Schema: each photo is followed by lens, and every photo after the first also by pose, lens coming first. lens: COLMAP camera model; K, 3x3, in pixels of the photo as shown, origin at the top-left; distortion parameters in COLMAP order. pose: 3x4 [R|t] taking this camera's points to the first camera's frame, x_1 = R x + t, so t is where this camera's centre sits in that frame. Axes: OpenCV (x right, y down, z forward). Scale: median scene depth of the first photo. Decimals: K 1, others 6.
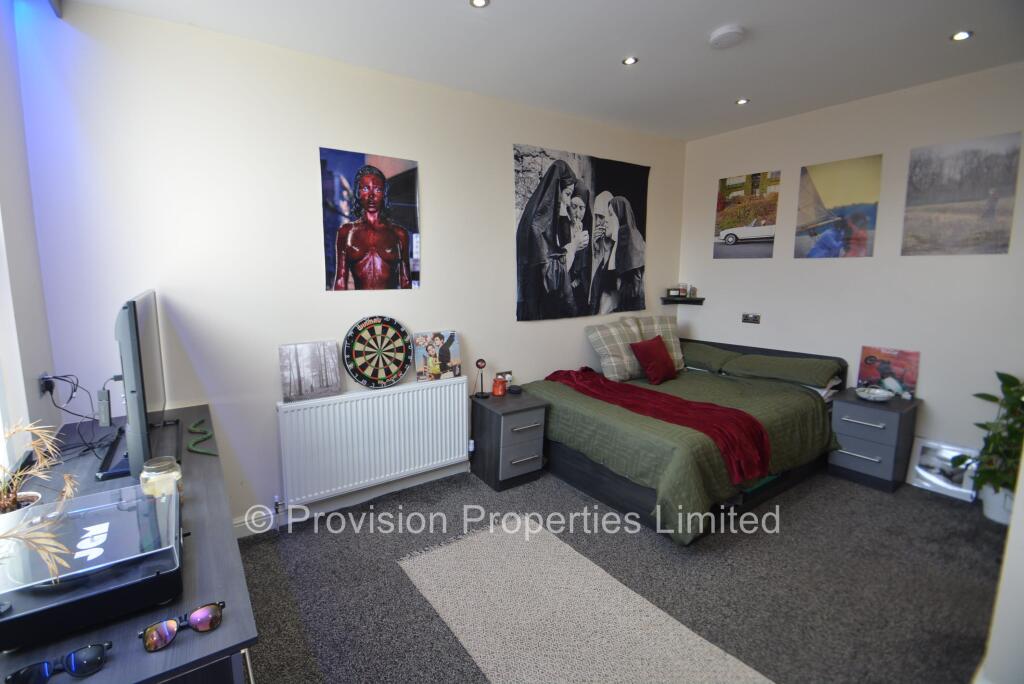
lens RADIAL K [[459.7, 0, 509.6], [0, 459.7, 328.6], [0, 0, 1]] dist [-0.002961, -0.000566]
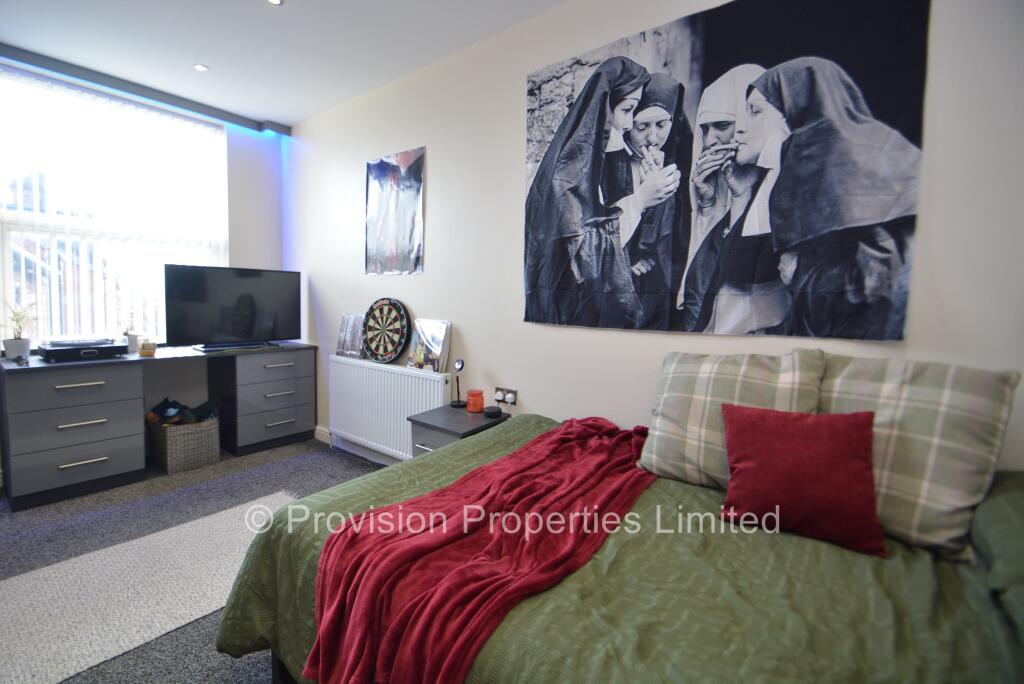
lens RADIAL K [[459.7, 0, 509.6], [0, 459.7, 328.6], [0, 0, 1]] dist [-0.002961, -0.000566]
pose [[0.272668, 0.065925, -0.959847, 0.651384], [-0.144115, 0.989193, 0.027001, -0.019937], [0.951253, 0.130966, 0.279222, 0.740920]]
